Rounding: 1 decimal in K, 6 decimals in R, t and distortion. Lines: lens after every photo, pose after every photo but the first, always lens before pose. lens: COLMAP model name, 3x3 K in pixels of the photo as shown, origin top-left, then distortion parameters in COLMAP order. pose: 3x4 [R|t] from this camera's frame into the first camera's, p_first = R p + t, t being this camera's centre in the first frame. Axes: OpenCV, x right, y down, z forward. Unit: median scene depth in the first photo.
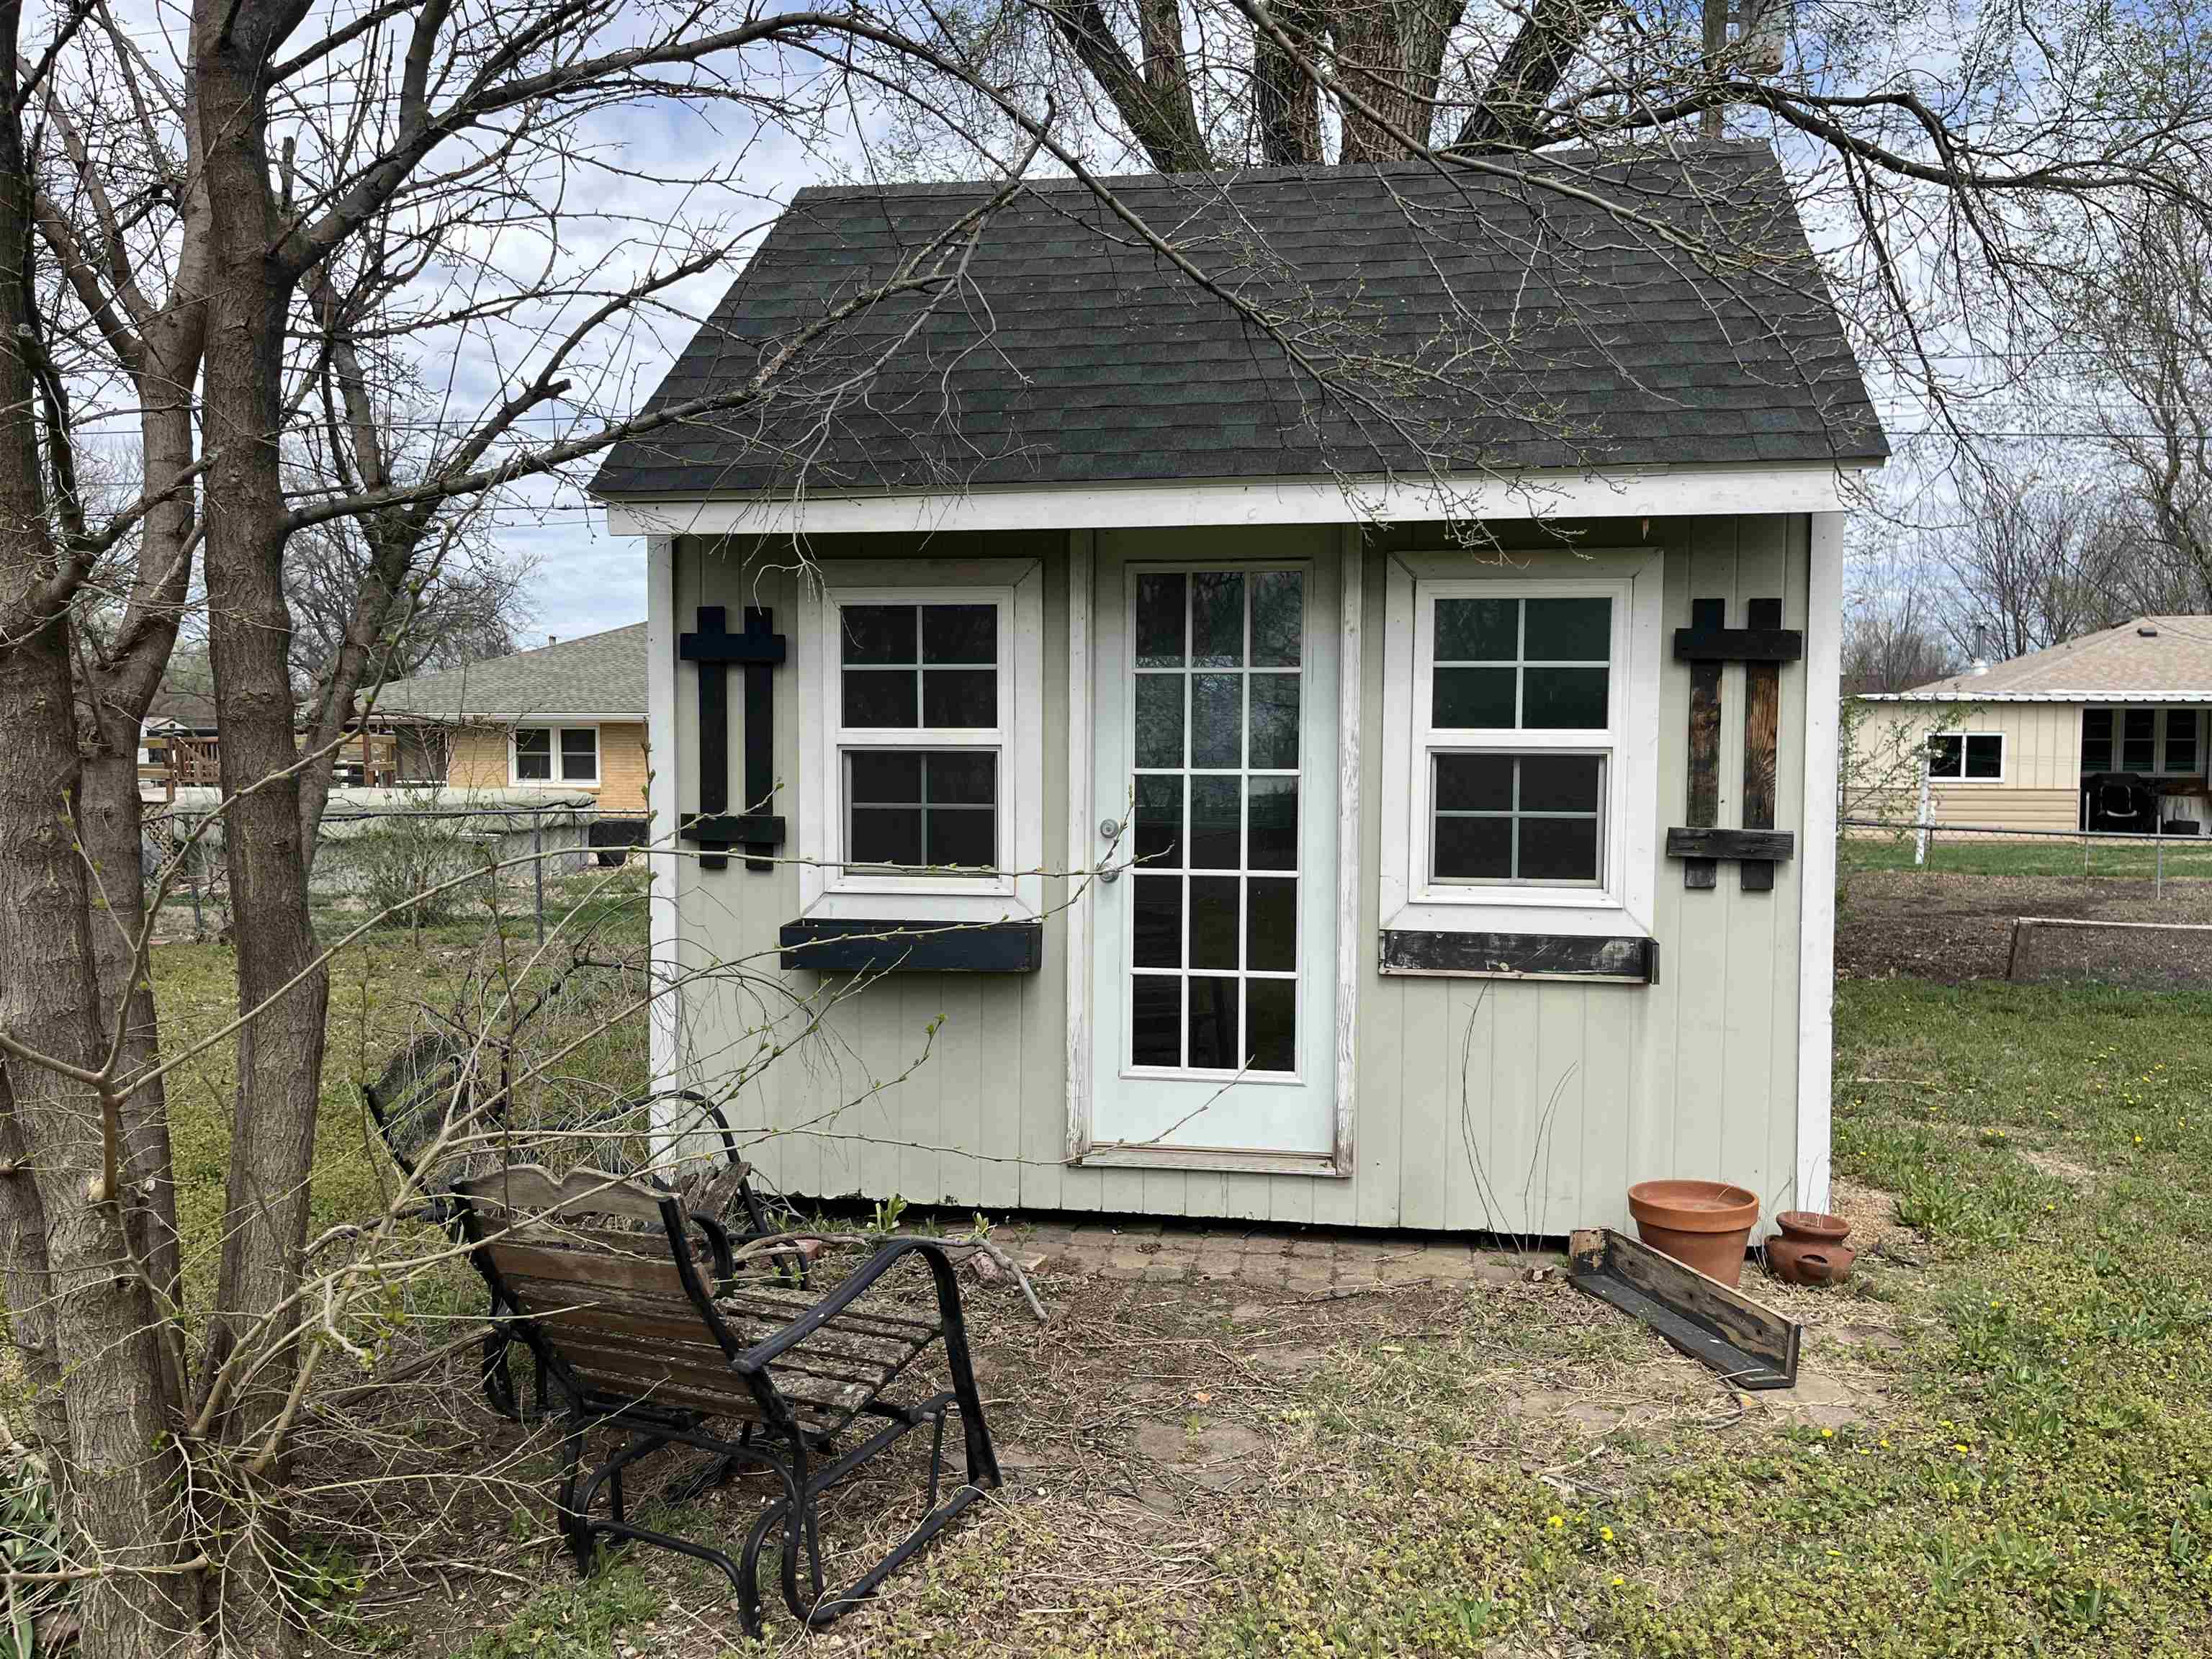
lens RADIAL K [[1677.1, 0, 1106.6], [0, 1677.1, 831.1], [0, 0, 1]] dist [0.000313, 0.000030]
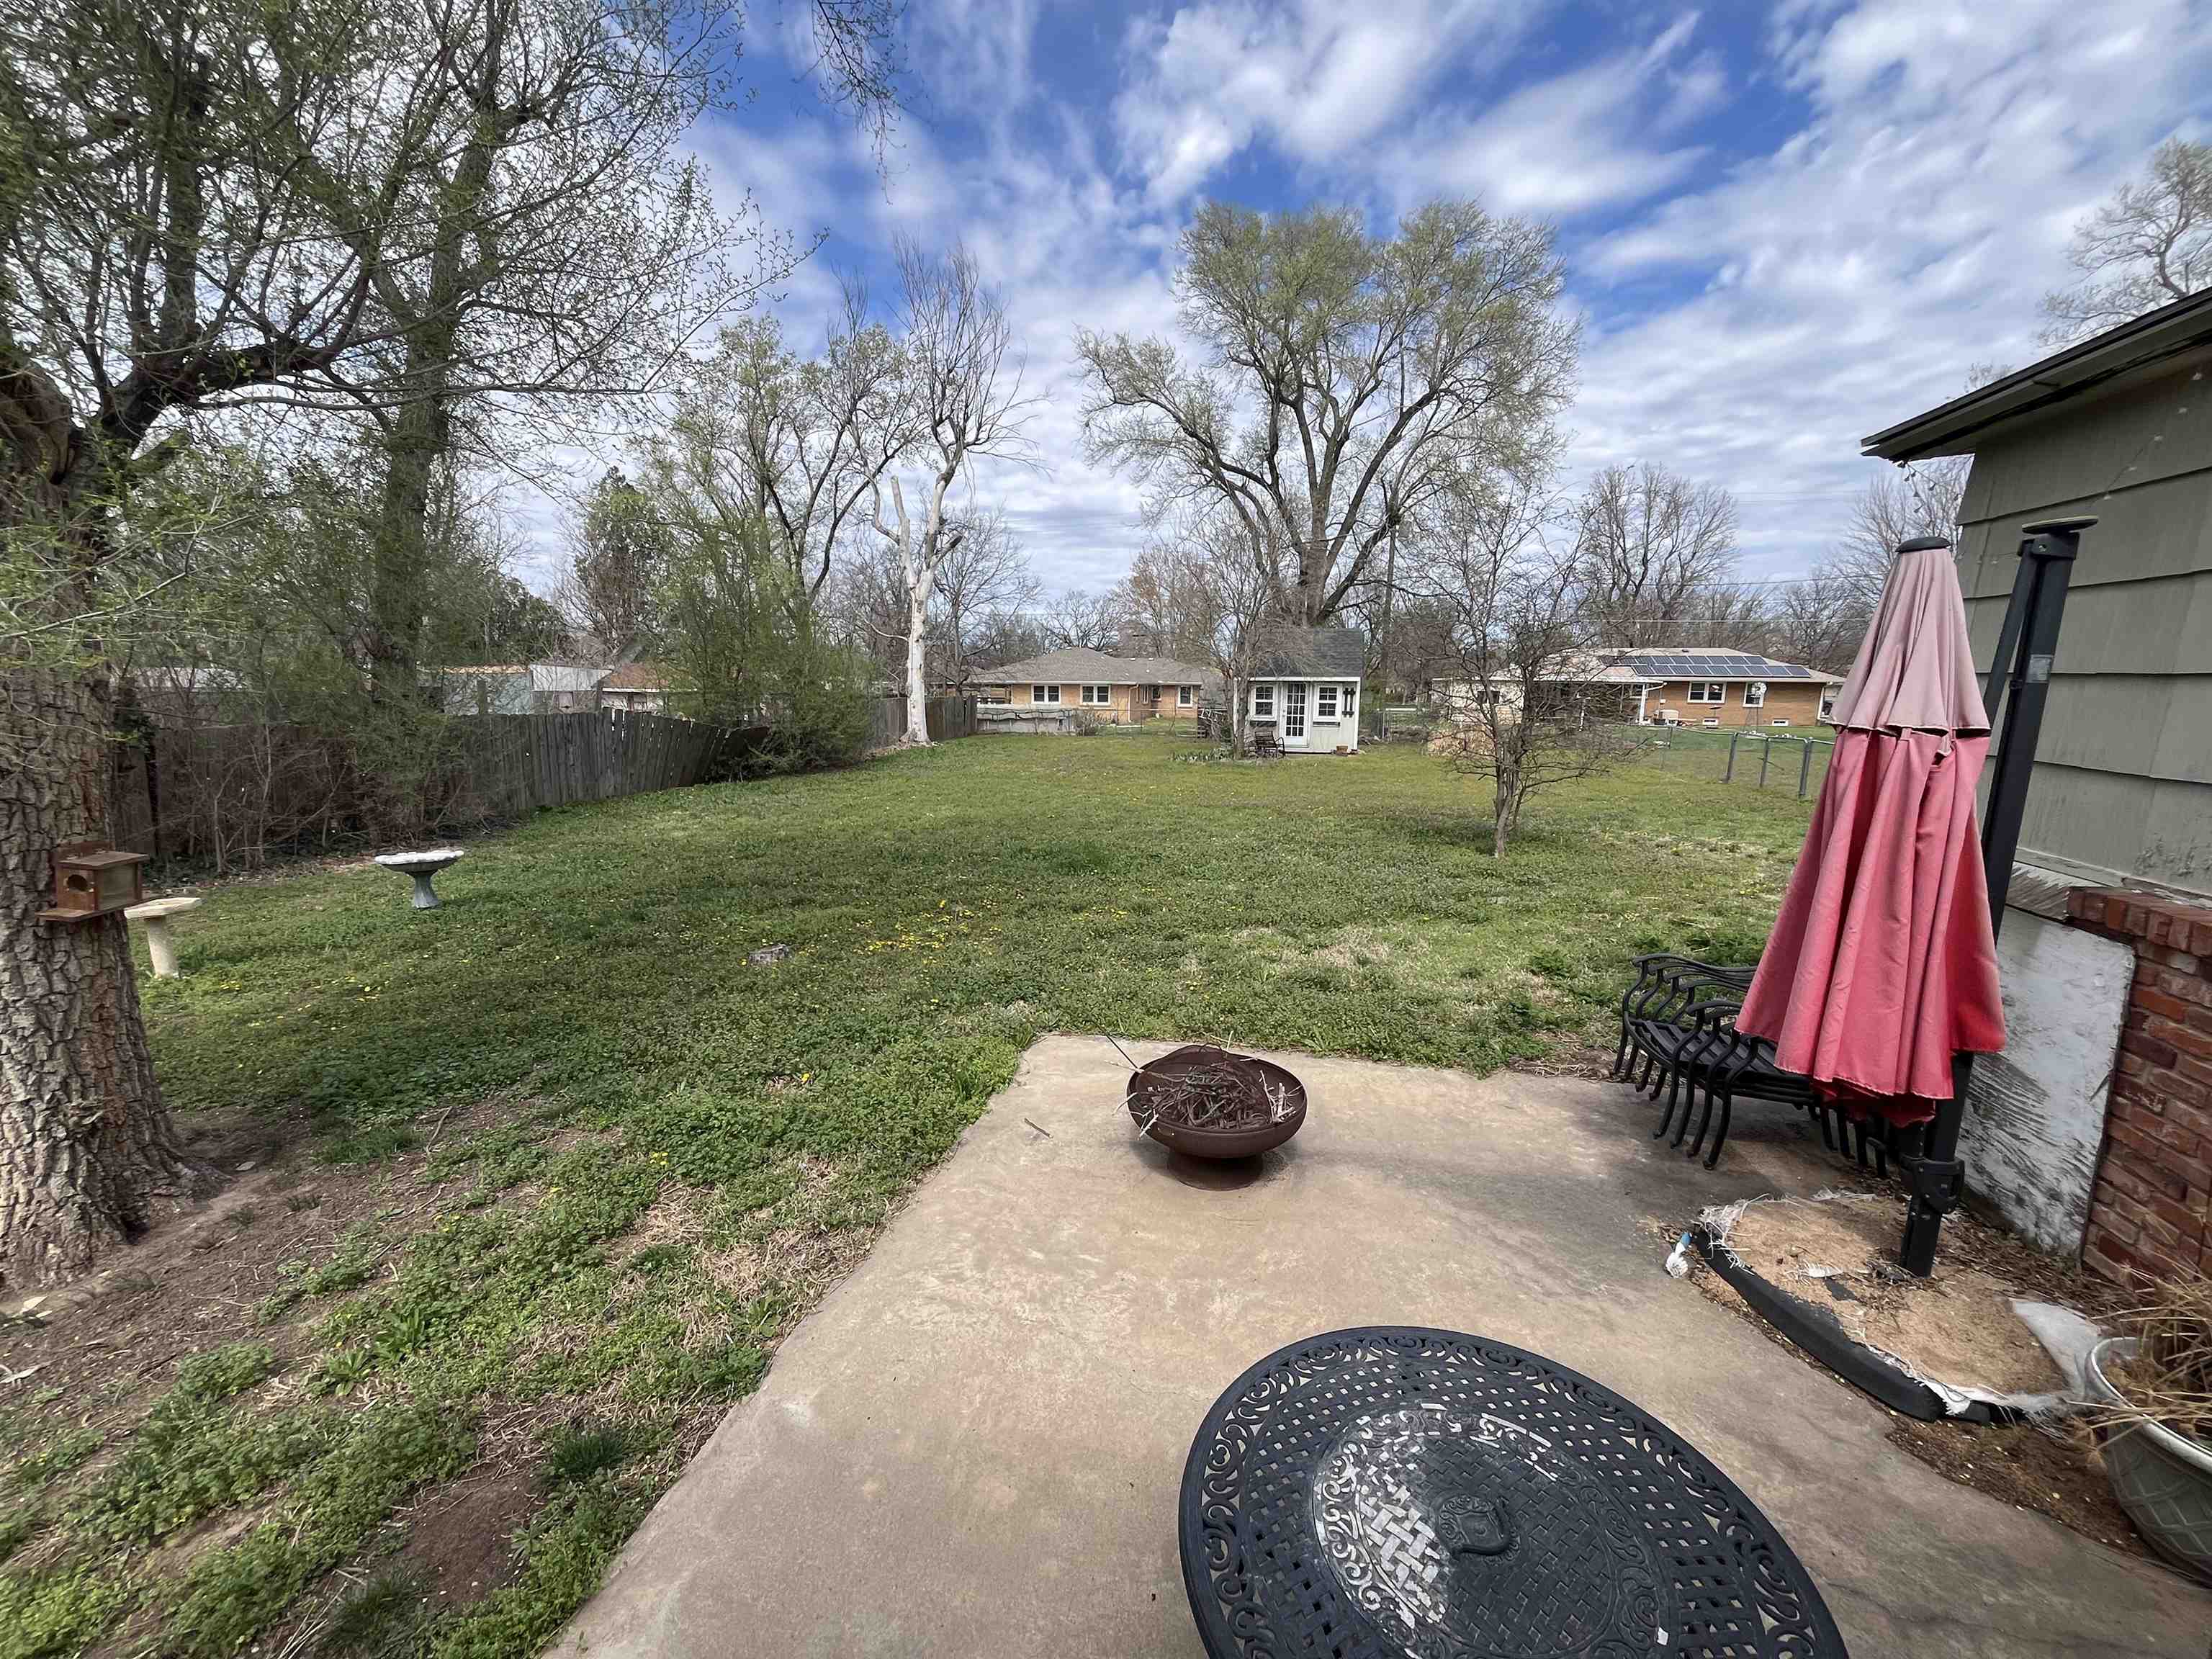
lens RADIAL K [[871.4, 0, 1106.1], [0, 871.4, 829.9], [0, 0, 1]] dist [-0.001646, 0.000337]
pose [[0.999212, 0.007661, -0.038955, -0.827084], [-0.002960, 0.992850, 0.119331, 0.084123], [0.039591, -0.119122, 0.992090, -4.111938]]
